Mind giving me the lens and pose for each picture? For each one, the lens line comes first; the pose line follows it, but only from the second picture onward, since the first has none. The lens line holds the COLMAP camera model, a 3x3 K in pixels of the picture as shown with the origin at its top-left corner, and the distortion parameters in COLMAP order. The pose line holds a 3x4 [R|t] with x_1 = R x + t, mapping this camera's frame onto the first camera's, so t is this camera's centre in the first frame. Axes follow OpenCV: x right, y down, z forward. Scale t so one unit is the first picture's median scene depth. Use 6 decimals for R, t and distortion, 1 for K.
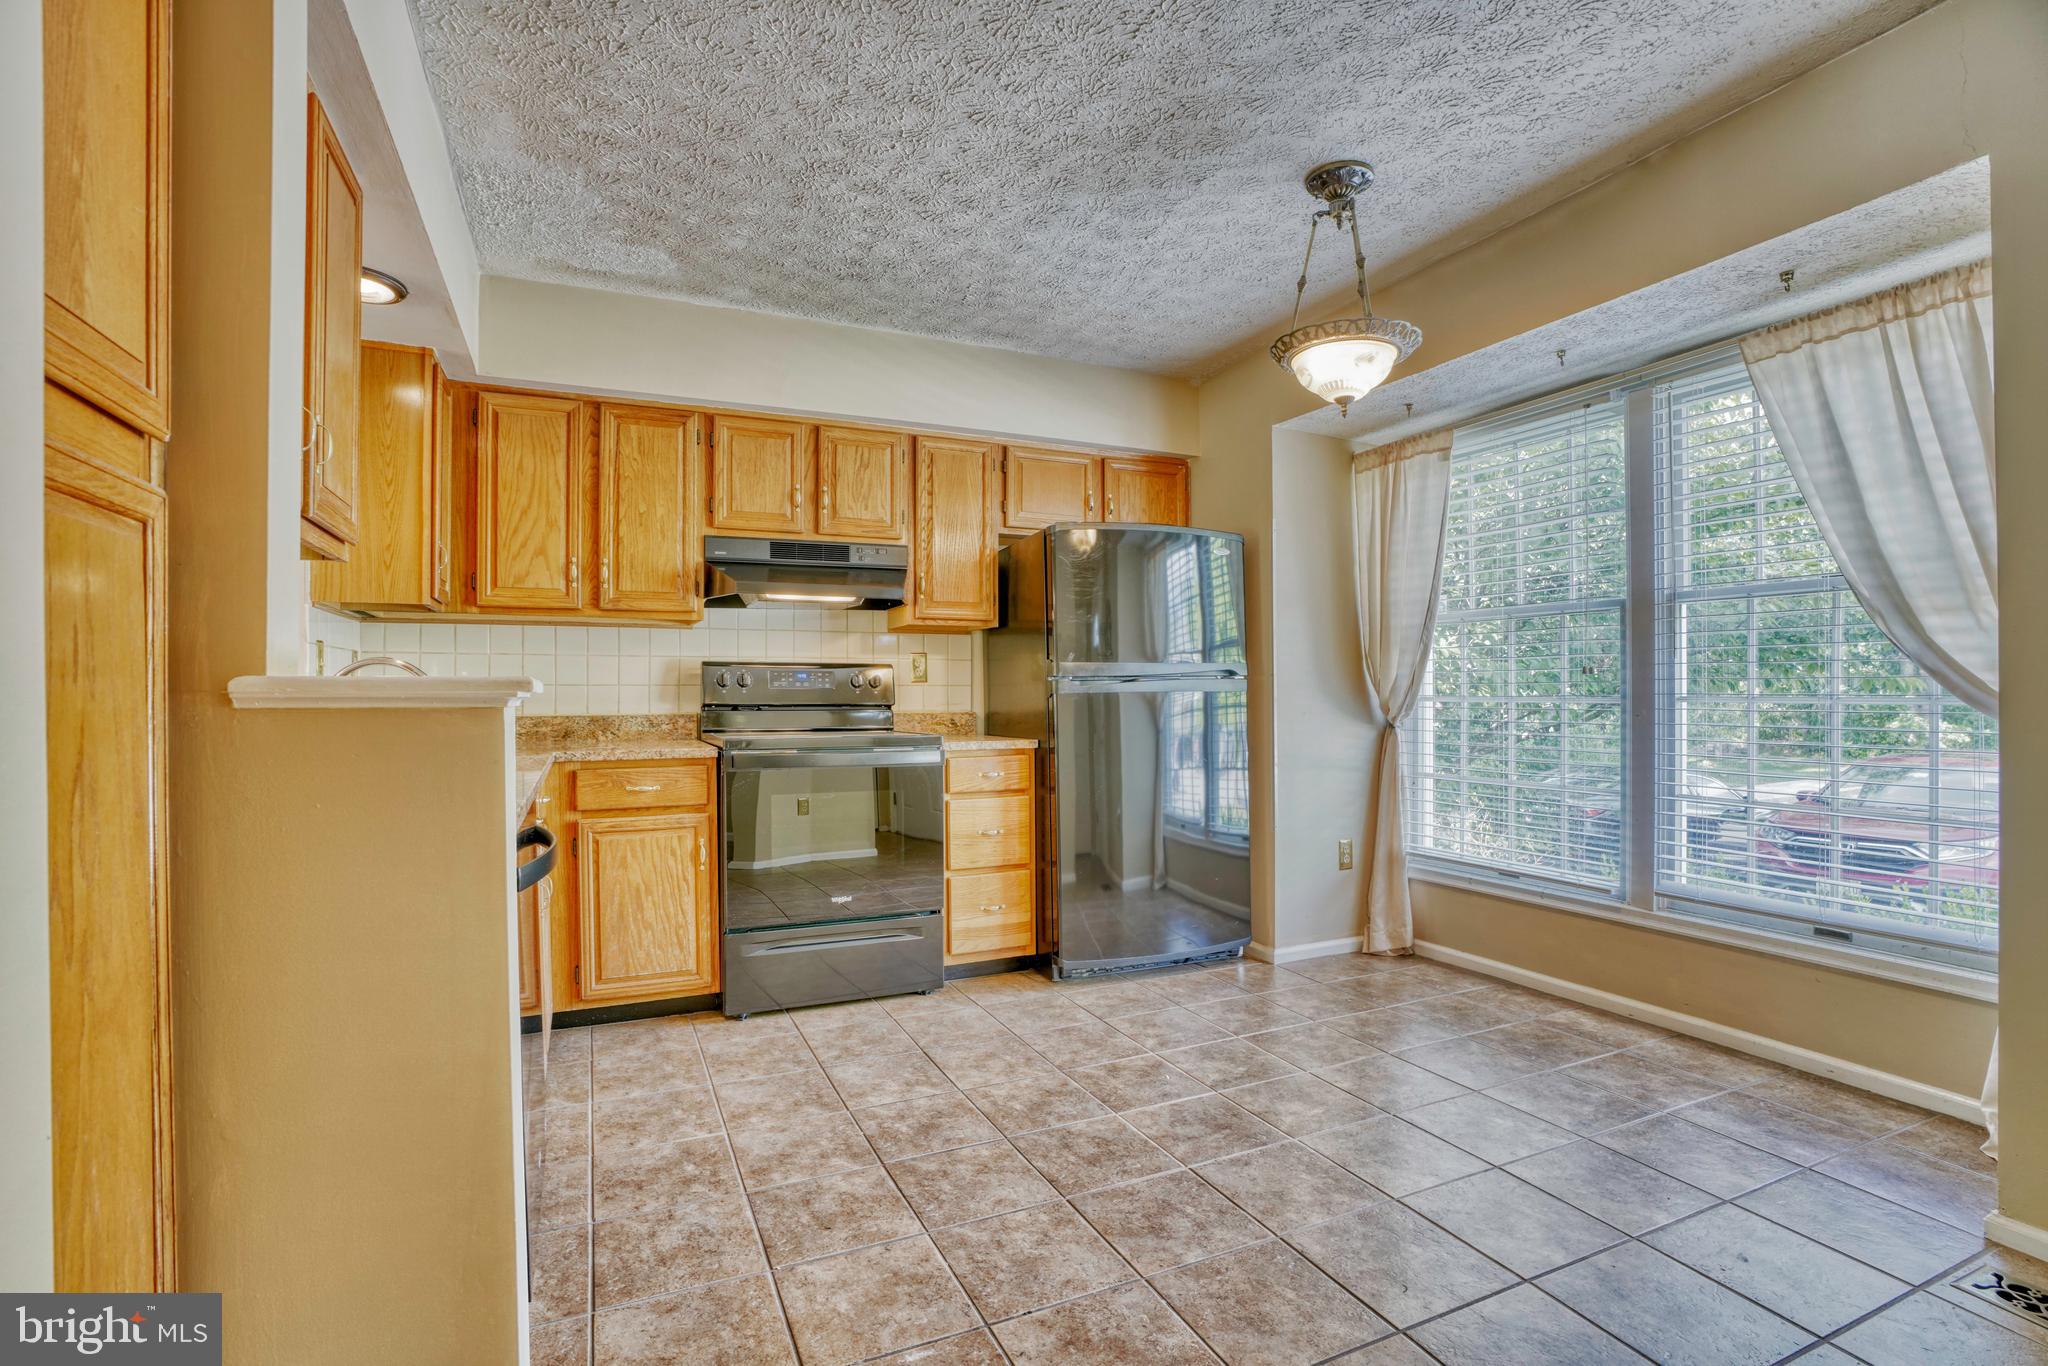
lens RADIAL K [[943.6, 0, 1003.7], [0, 943.6, 691.1], [0, 0, 1]] dist [-0.070098, 0.028819]
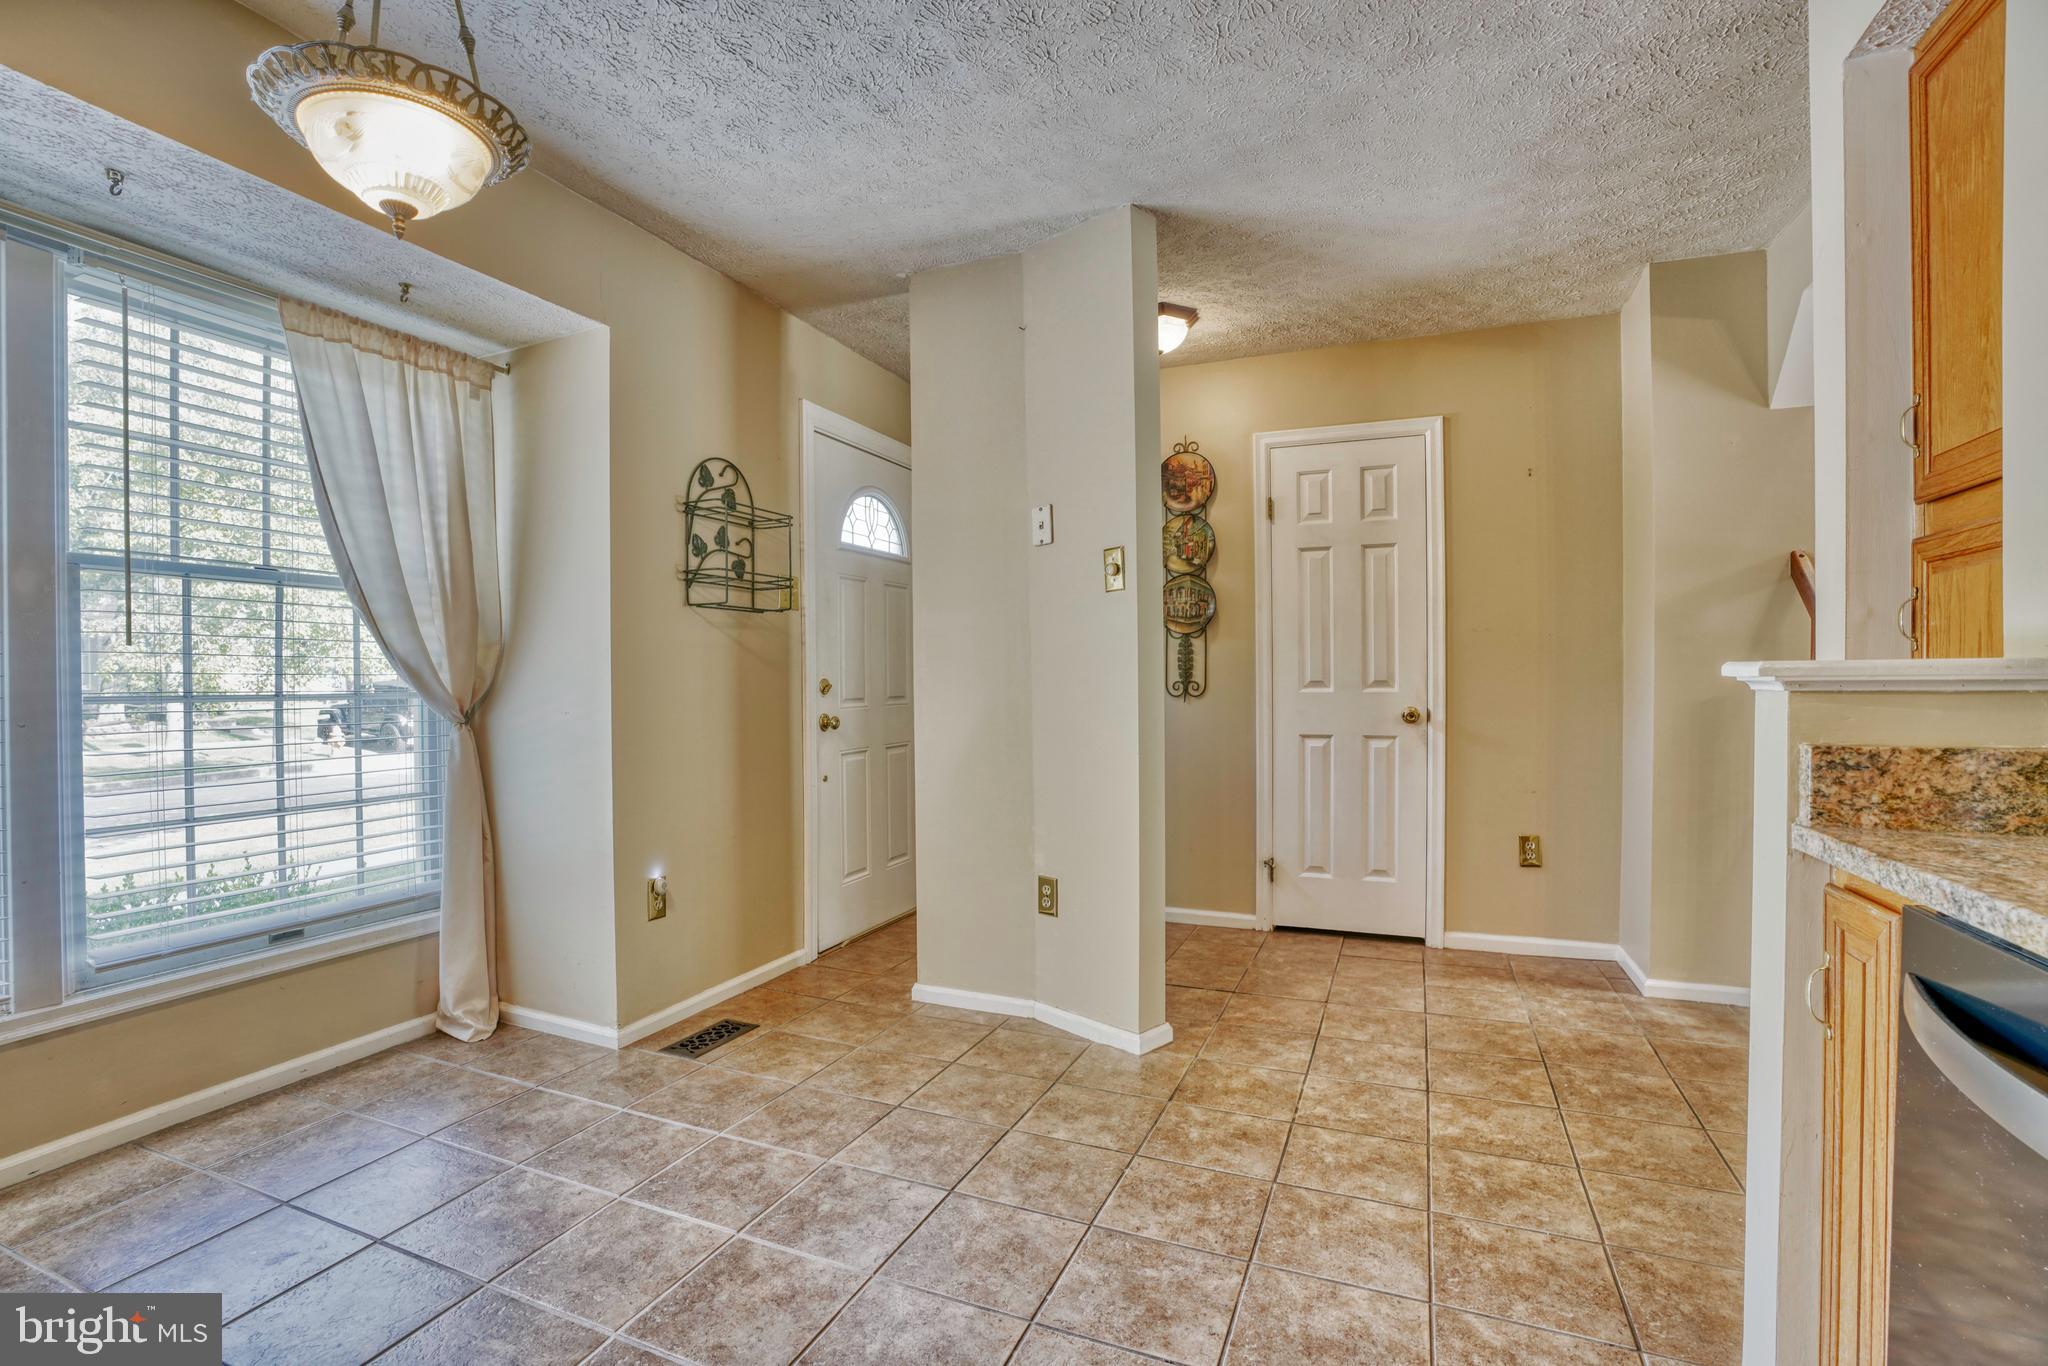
lens RADIAL K [[943.6, 0, 1003.7], [0, 943.6, 691.1], [0, 0, 1]] dist [-0.070098, 0.028819]
pose [[-0.675618, 0.000152, 0.737252, -0.357047], [0.007947, 0.999943, 0.007077, 0.002495], [-0.737209, 0.010640, -0.675580, 1.156163]]
